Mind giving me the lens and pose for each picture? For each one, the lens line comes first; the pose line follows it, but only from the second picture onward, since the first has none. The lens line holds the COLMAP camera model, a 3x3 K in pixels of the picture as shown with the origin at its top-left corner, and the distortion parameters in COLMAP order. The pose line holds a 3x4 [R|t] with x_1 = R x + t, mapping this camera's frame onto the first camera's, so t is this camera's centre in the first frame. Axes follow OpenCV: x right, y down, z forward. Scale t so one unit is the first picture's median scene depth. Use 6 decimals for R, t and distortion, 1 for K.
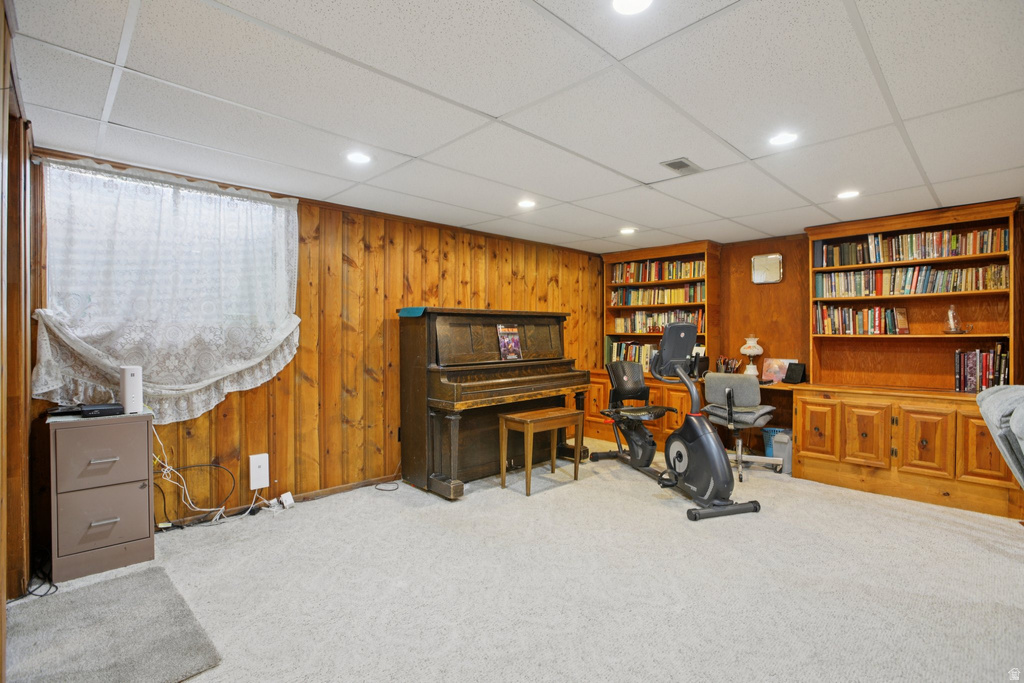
lens RADIAL K [[482.0, 0, 504.7], [0, 482.0, 342.4], [0, 0, 1]] dist [-0.078141, 0.042914]
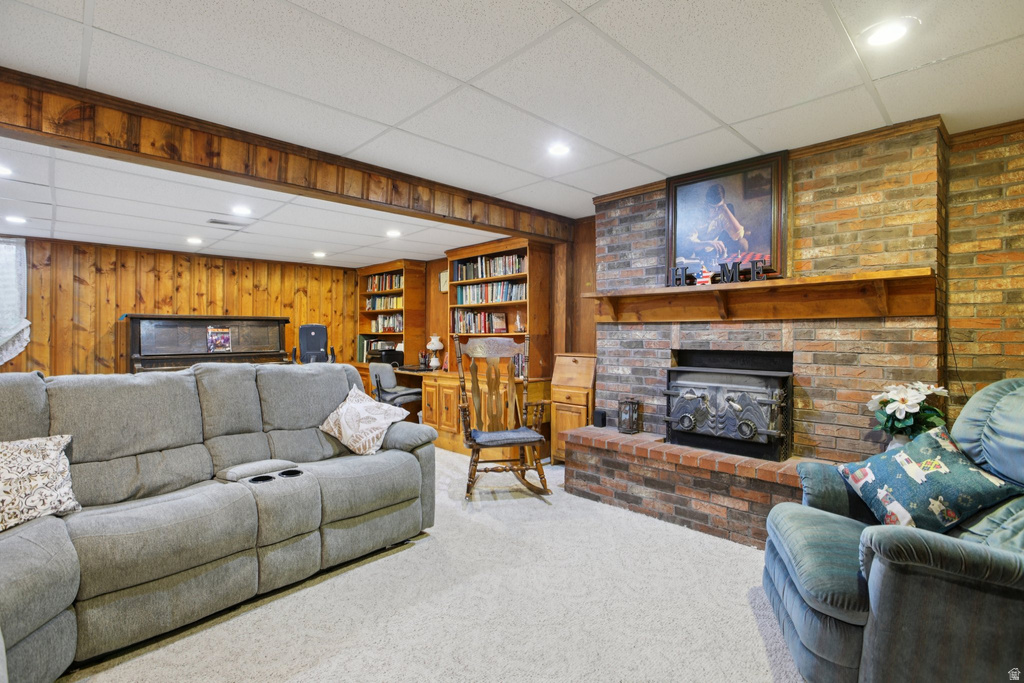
lens RADIAL K [[485.6, 0, 507.7], [0, 485.6, 332.0], [0, 0, 1]] dist [-0.052421, 0.020376]
pose [[0.999991, 0.000366, 0.004111, 0.848622], [-0.000277, 0.999766, -0.021647, 0.008909], [-0.004118, 0.021645, 0.999757, -0.352182]]
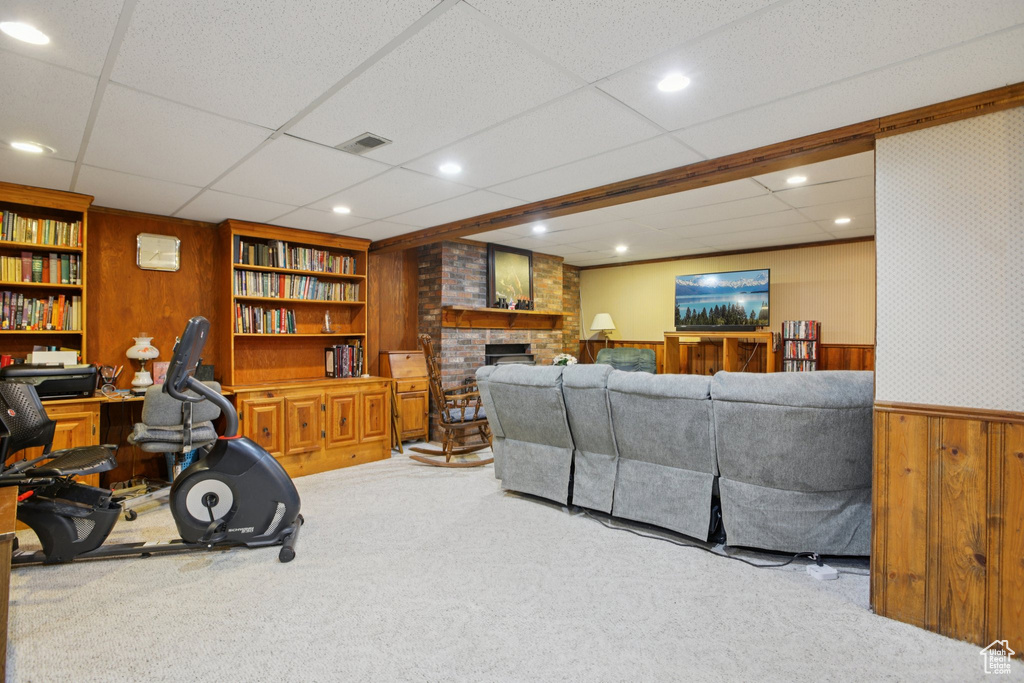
lens RADIAL K [[481.8, 0, 511.2], [0, 481.8, 335.1], [0, 0, 1]] dist [-0.052957, 0.020233]
pose [[-0.024795, -0.002052, 0.999690, -0.327946], [0.010749, 0.999940, 0.002319, -0.009689], [-0.999635, 0.010803, -0.024771, 0.485623]]
